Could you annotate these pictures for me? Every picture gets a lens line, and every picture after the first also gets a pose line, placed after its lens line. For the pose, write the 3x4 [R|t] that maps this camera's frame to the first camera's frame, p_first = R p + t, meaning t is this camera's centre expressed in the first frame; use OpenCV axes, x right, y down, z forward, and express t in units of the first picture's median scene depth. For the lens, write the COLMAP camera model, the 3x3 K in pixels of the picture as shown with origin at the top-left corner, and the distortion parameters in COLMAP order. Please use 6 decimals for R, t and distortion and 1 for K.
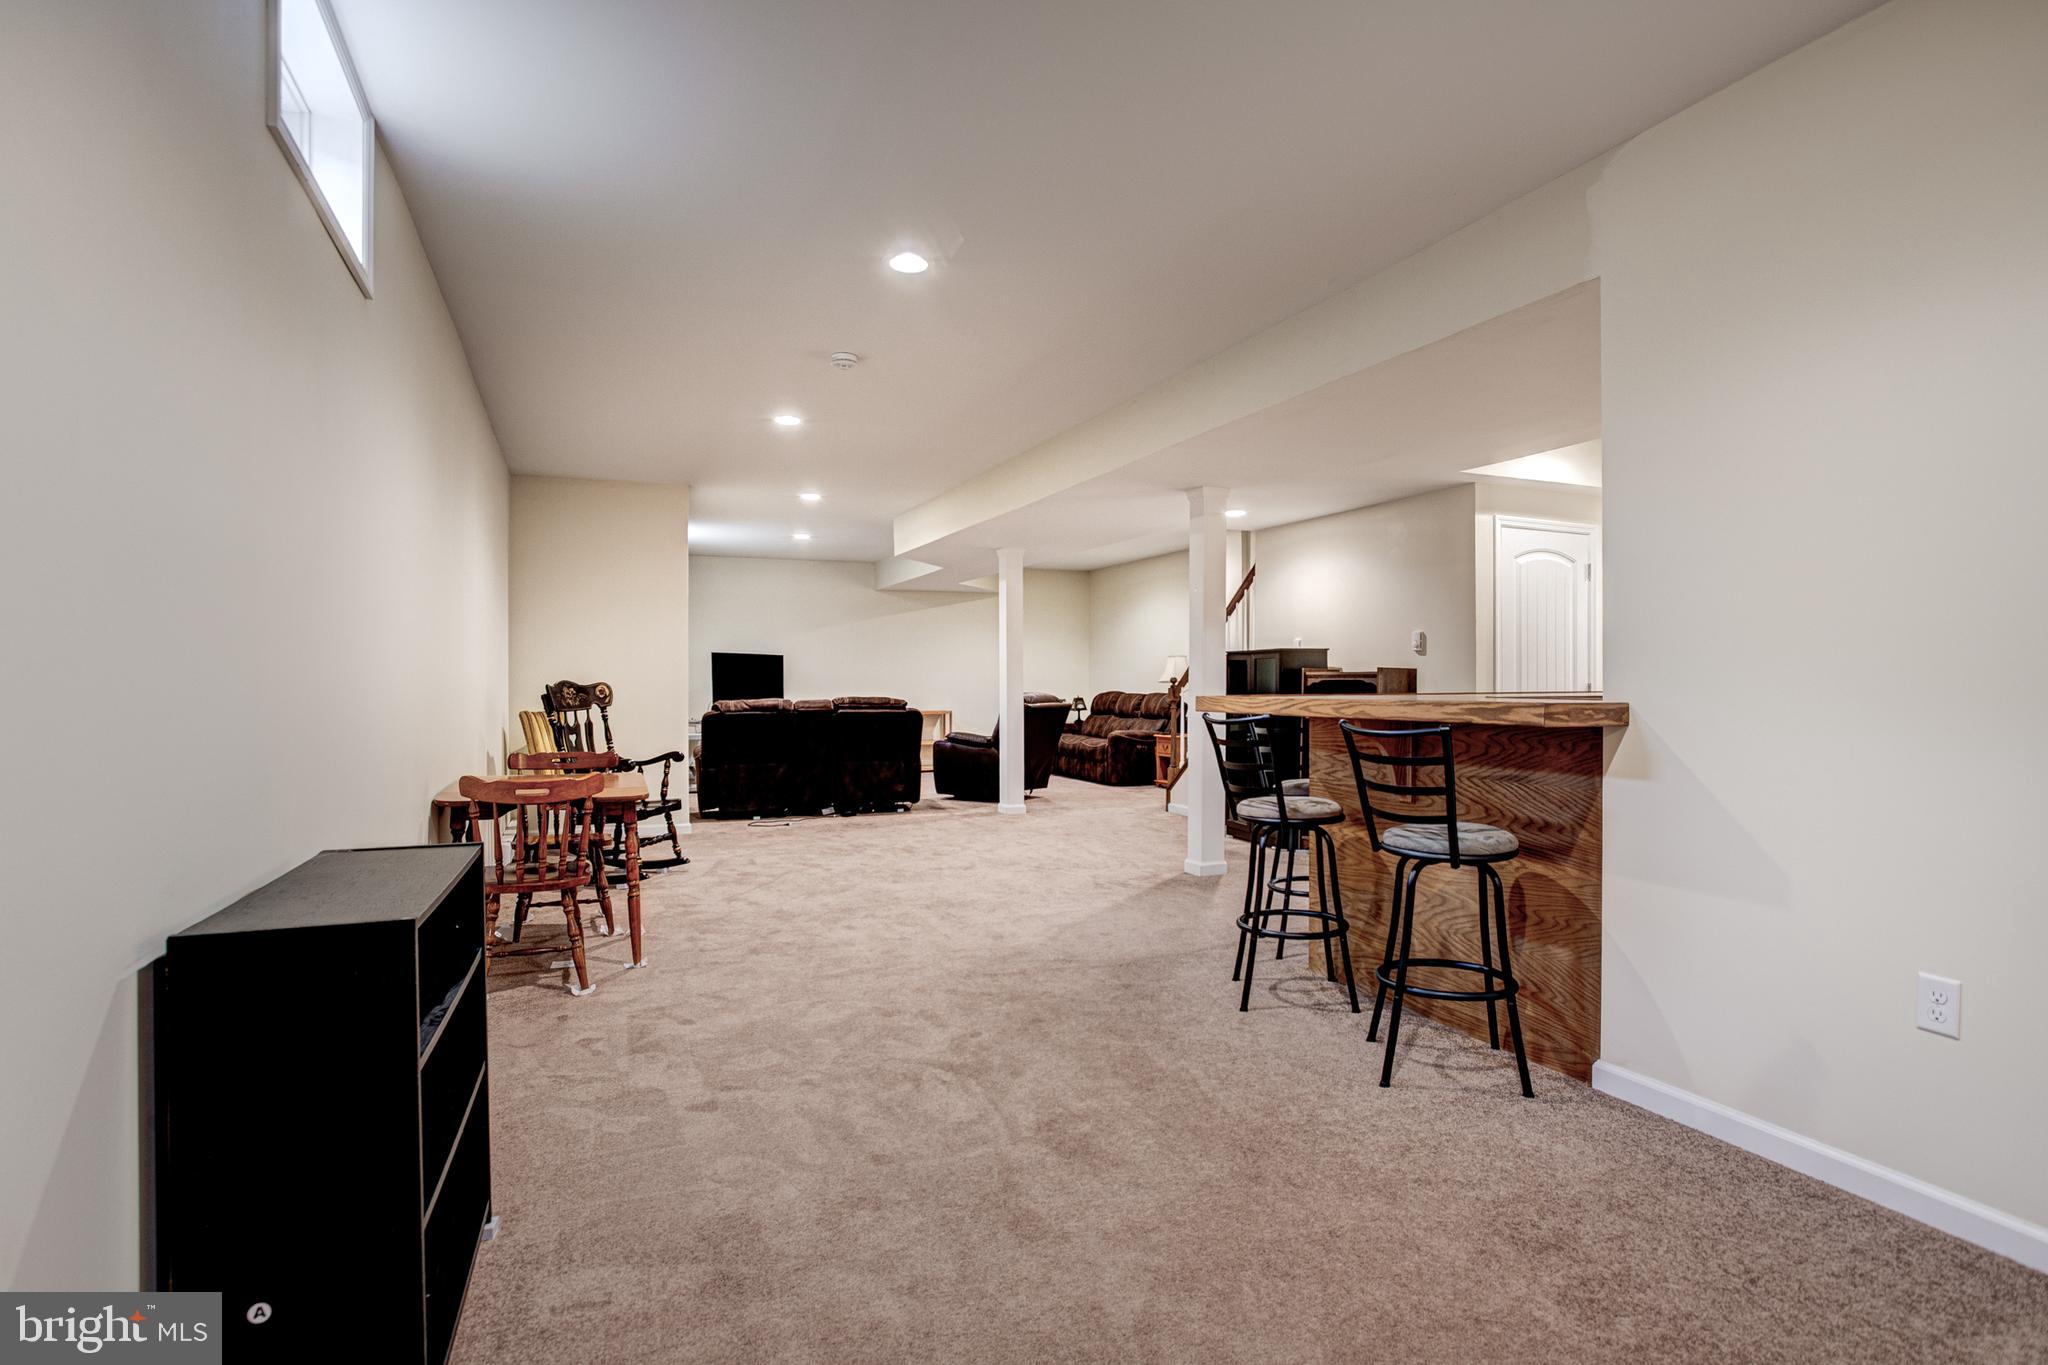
lens RADIAL K [[1024.7, 0, 1018.2], [0, 1024.7, 654.7], [0, 0, 1]] dist [-0.061102, 0.031119]
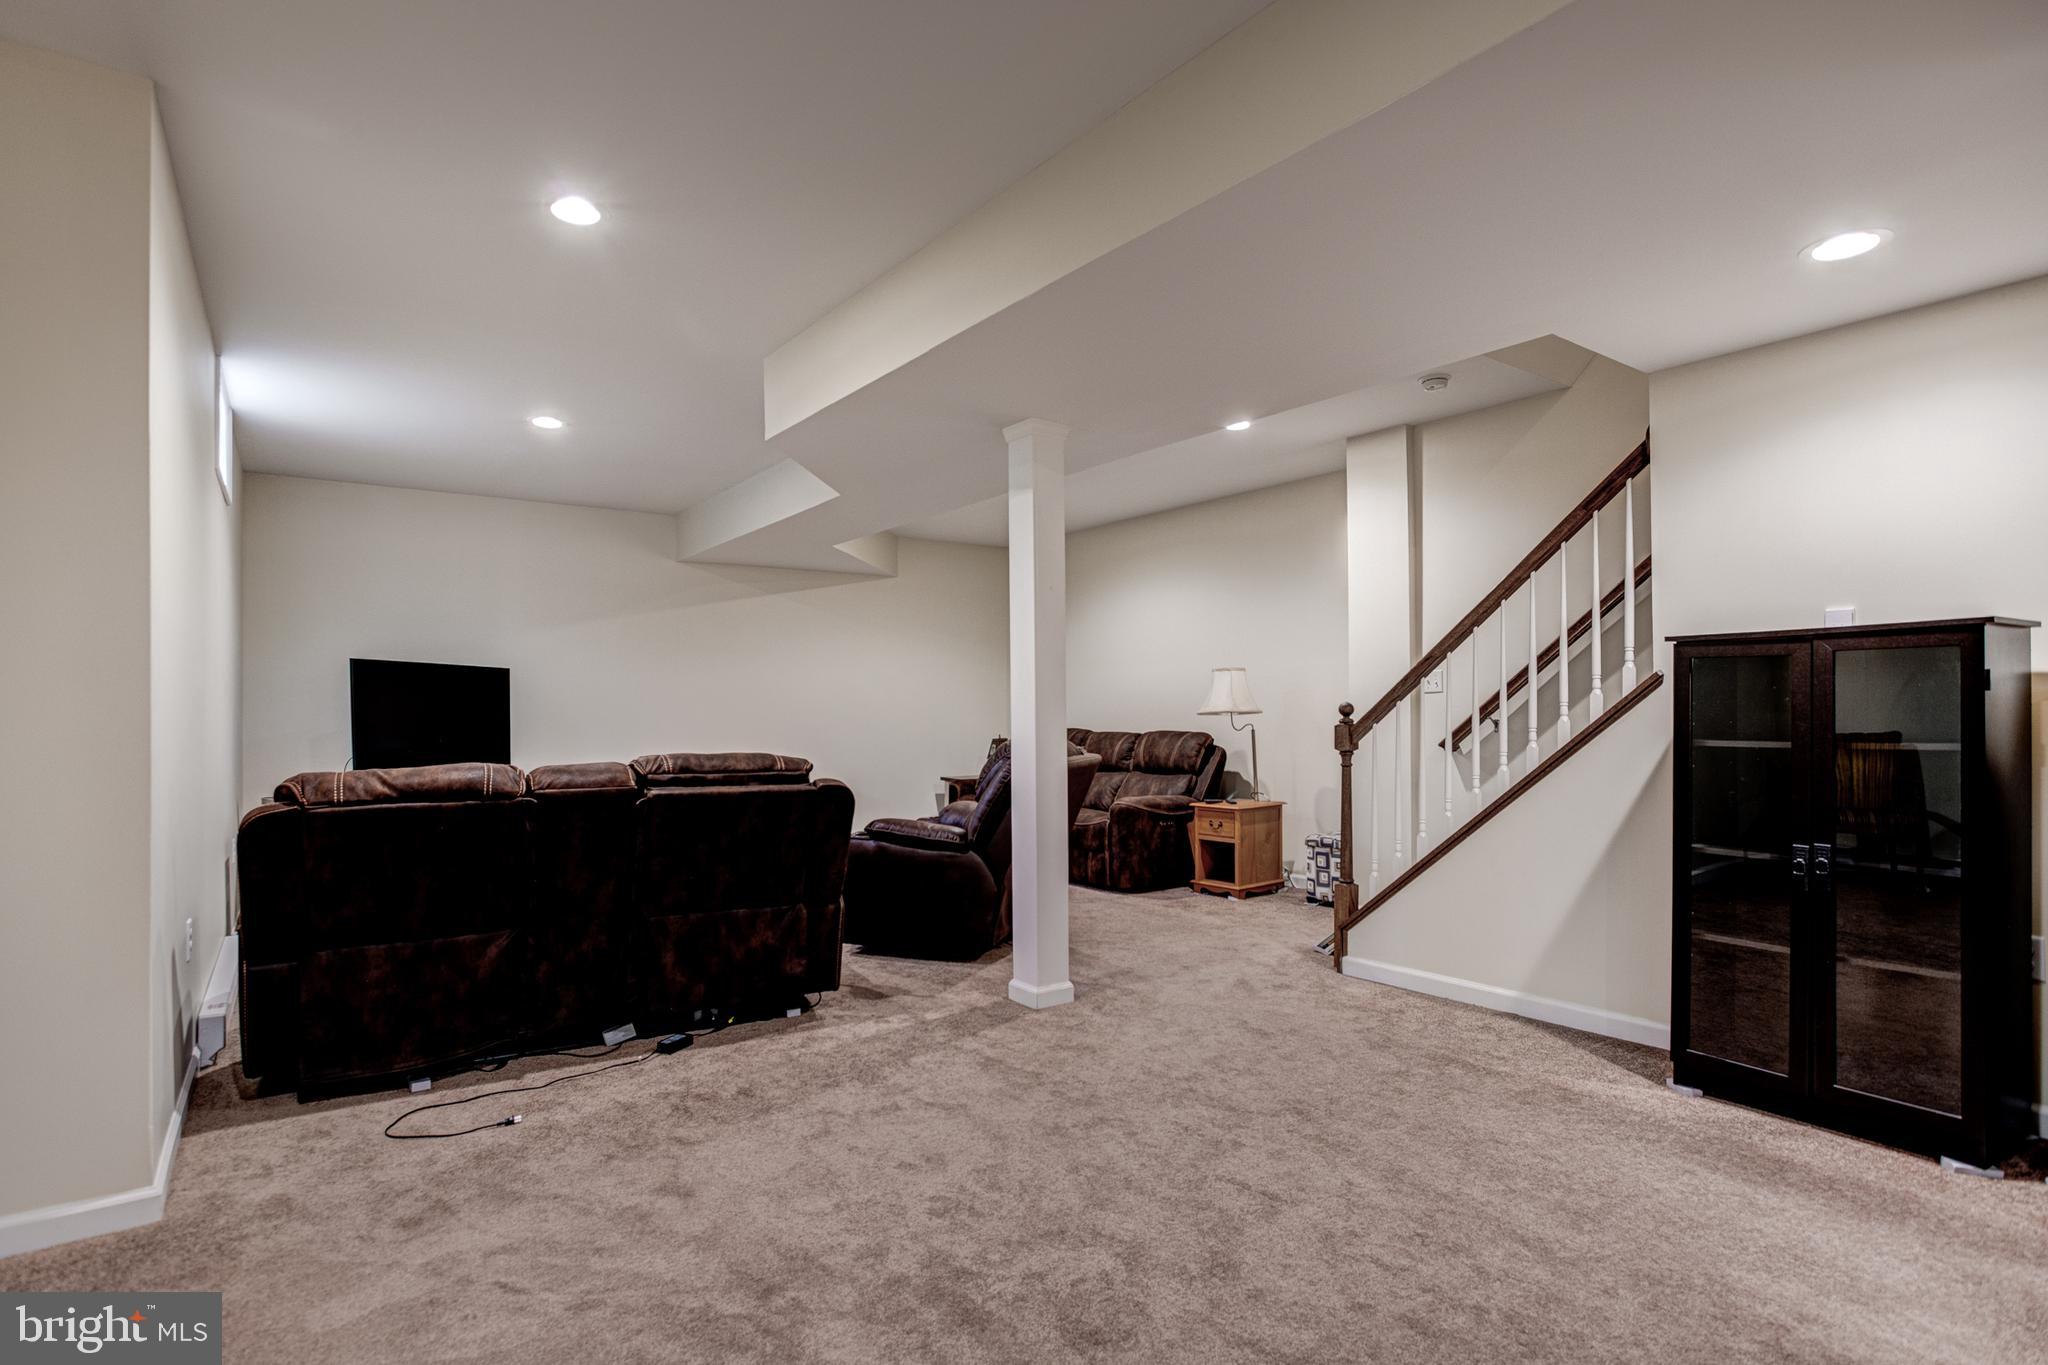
lens RADIAL K [[1027.5, 0, 1009.7], [0, 1027.5, 704.7], [0, 0, 1]] dist [-0.056326, 0.033708]
pose [[0.975670, -0.005216, 0.219182, -0.104248], [0.001462, 0.999850, 0.017286, 0.012385], [-0.219239, -0.016545, 0.975531, 0.486831]]
